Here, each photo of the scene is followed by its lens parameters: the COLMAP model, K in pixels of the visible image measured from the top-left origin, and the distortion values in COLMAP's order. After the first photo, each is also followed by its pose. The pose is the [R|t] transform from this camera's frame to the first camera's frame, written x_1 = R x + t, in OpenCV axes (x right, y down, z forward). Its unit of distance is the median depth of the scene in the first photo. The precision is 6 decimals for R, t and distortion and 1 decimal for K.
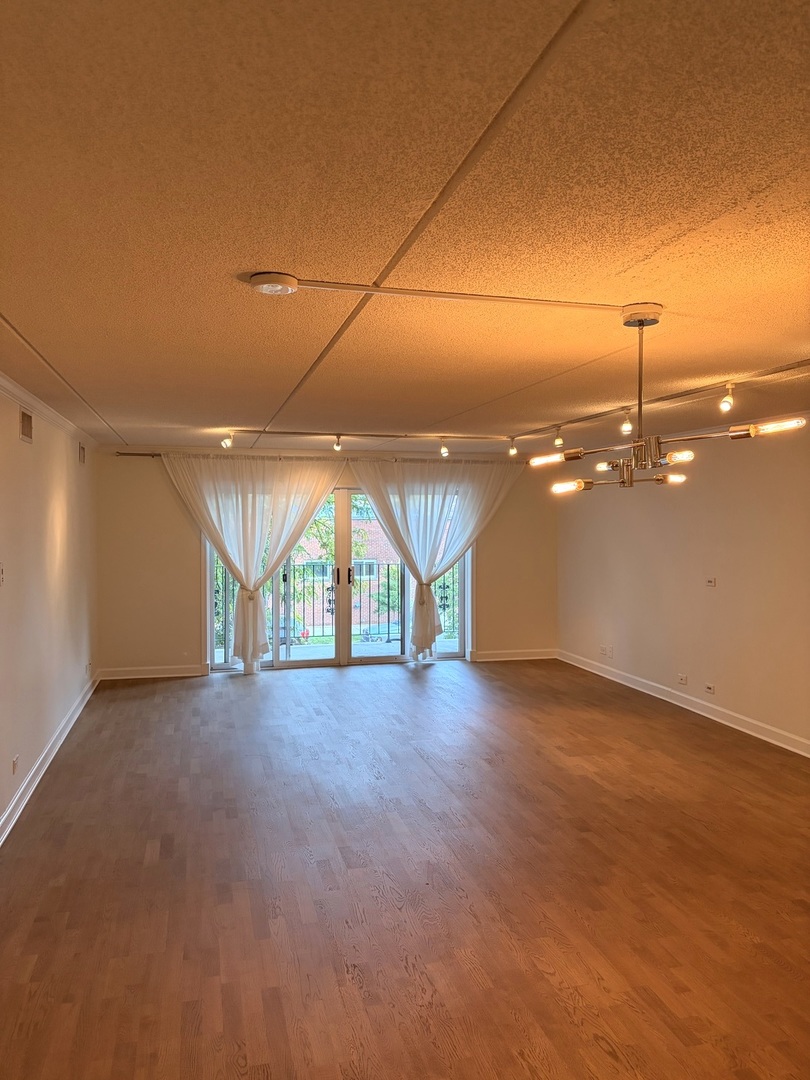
lens RADIAL K [[815.3, 0, 409.6], [0, 815.3, 538.6], [0, 0, 1]] dist [0.032922, -0.026270]
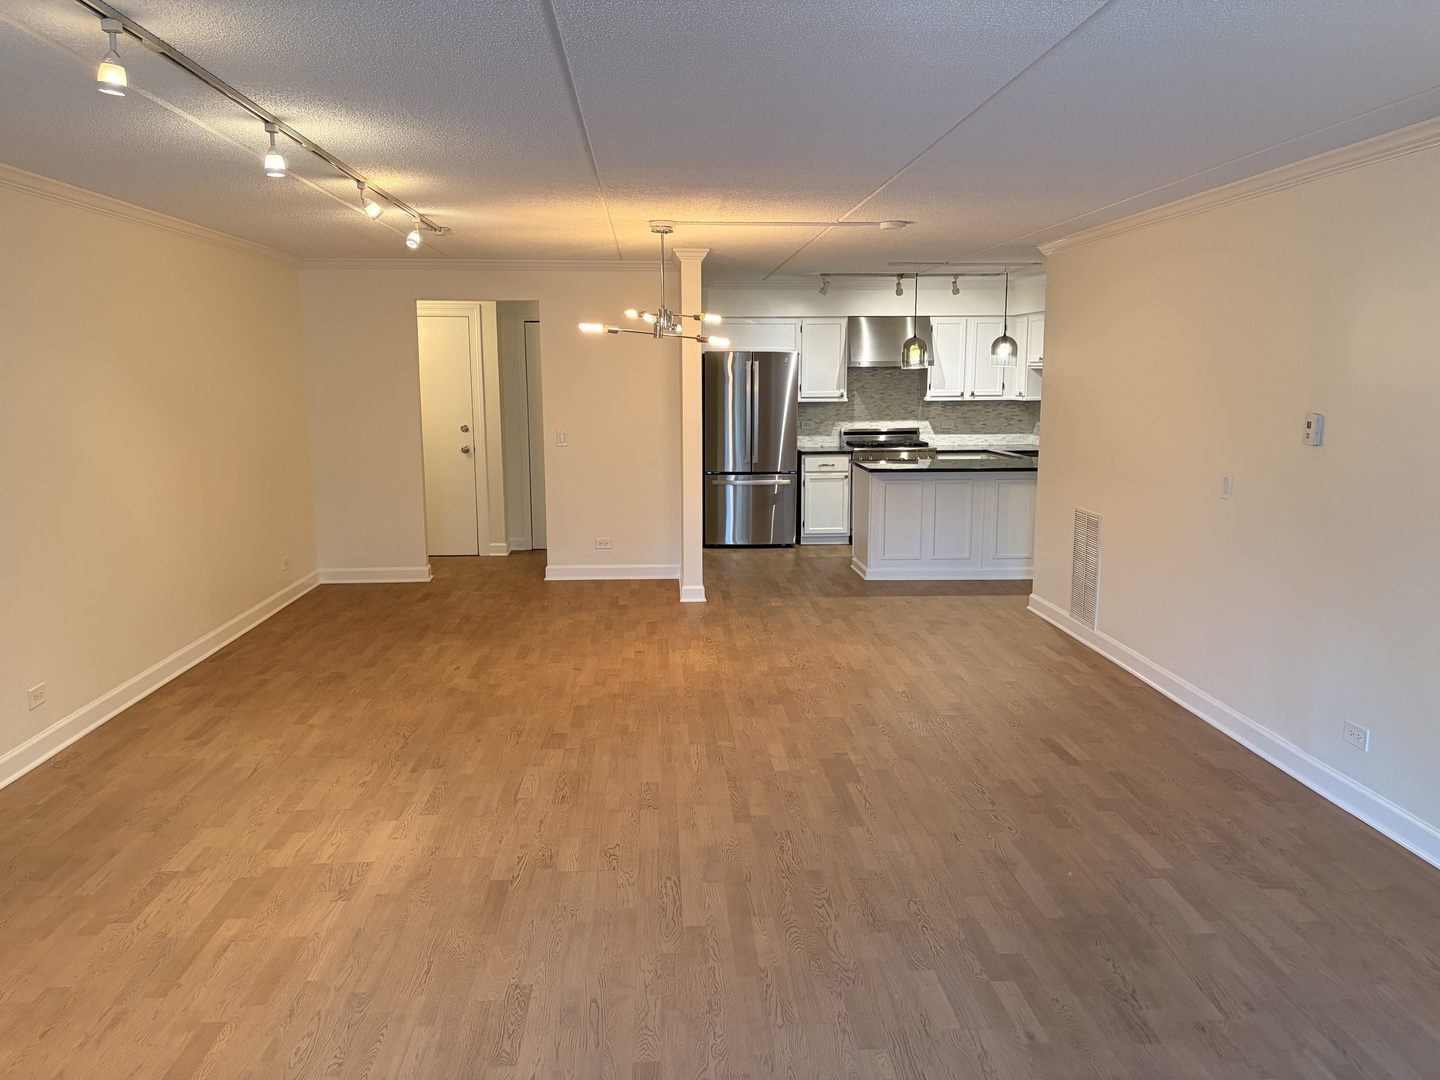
lens RADIAL K [[1087.0, 0, 724.8], [0, 1087.0, 544.8], [0, 0, 1]] dist [0.032922, -0.026270]
pose [[-0.982475, -0.026519, 0.184497, -0.157765], [0.007929, 0.982985, 0.183516, -0.038963], [-0.186225, 0.181763, -0.965548, 2.076156]]
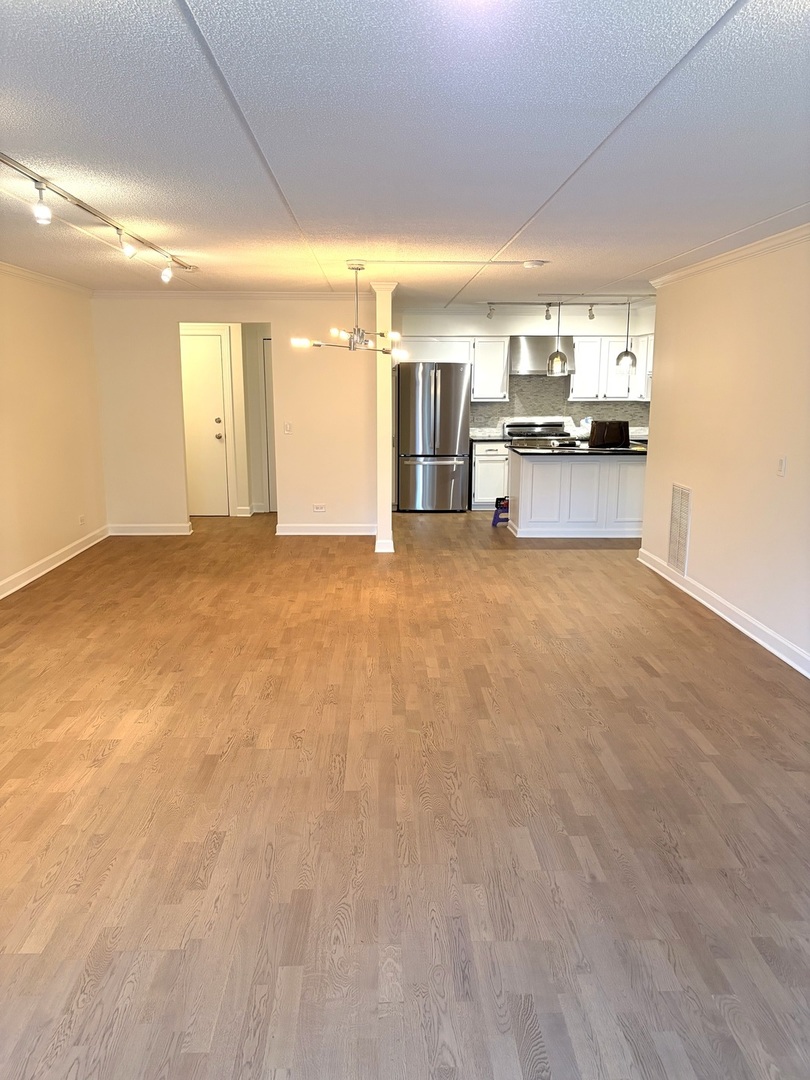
lens RADIAL K [[815.3, 0, 404.5], [0, 815.3, 543.9], [0, 0, 1]] dist [0.032922, -0.026270]
pose [[-0.975729, -0.043936, 0.214530, -0.204429], [0.004970, 0.974971, 0.222278, -0.032374], [-0.218926, 0.217949, -0.951089, 2.059095]]
